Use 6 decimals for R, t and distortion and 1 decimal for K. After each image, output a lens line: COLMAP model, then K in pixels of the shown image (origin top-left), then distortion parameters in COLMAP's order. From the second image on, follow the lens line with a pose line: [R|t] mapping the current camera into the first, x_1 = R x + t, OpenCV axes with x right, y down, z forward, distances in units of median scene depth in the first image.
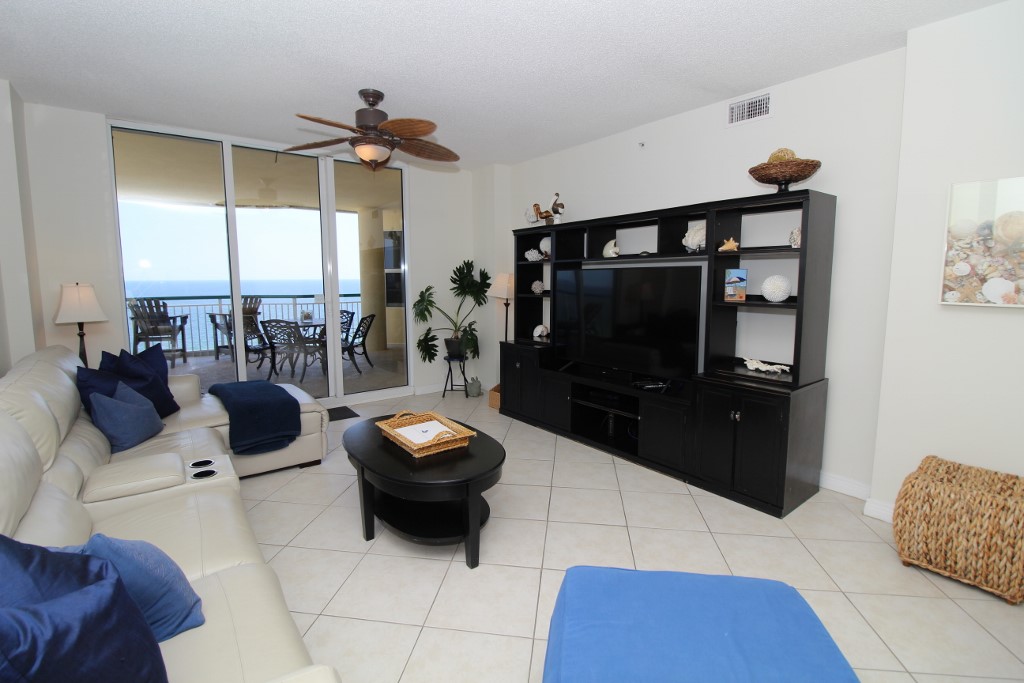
lens RADIAL K [[478.7, 0, 511.4], [0, 478.7, 331.4], [0, 0, 1]] dist [0.001511, -0.011072]
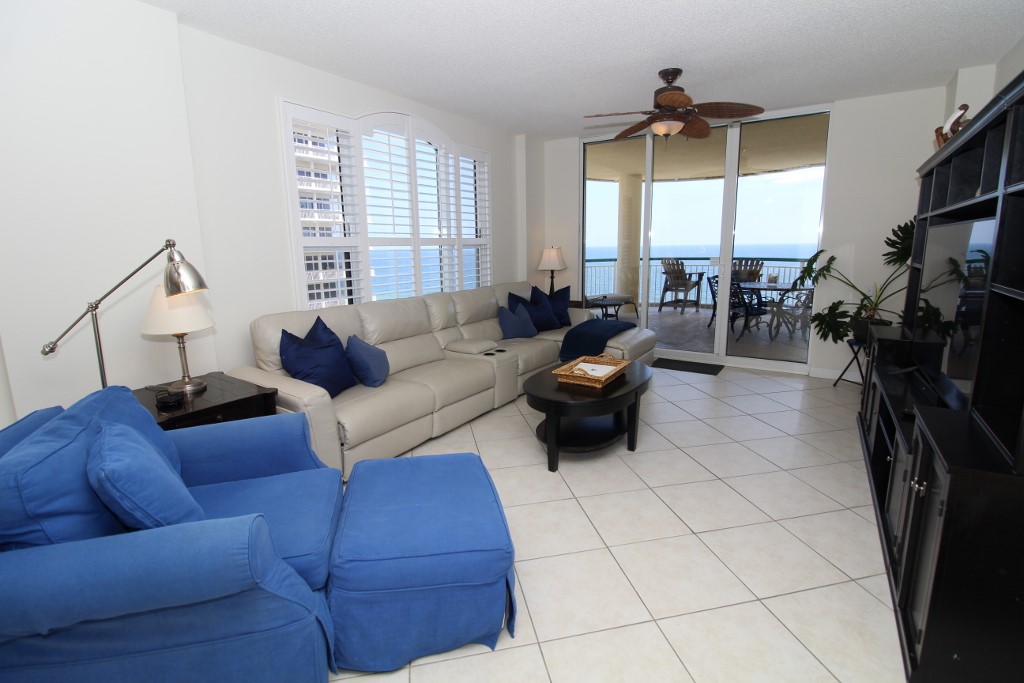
lens RADIAL K [[478.7, 0, 511.4], [0, 478.7, 331.4], [0, 0, 1]] dist [0.001511, -0.011072]
pose [[0.329507, 0.164074, -0.929788, 0.338306], [-0.092191, 0.985670, 0.141264, -0.016057], [0.939641, 0.039171, 0.339911, 0.148868]]
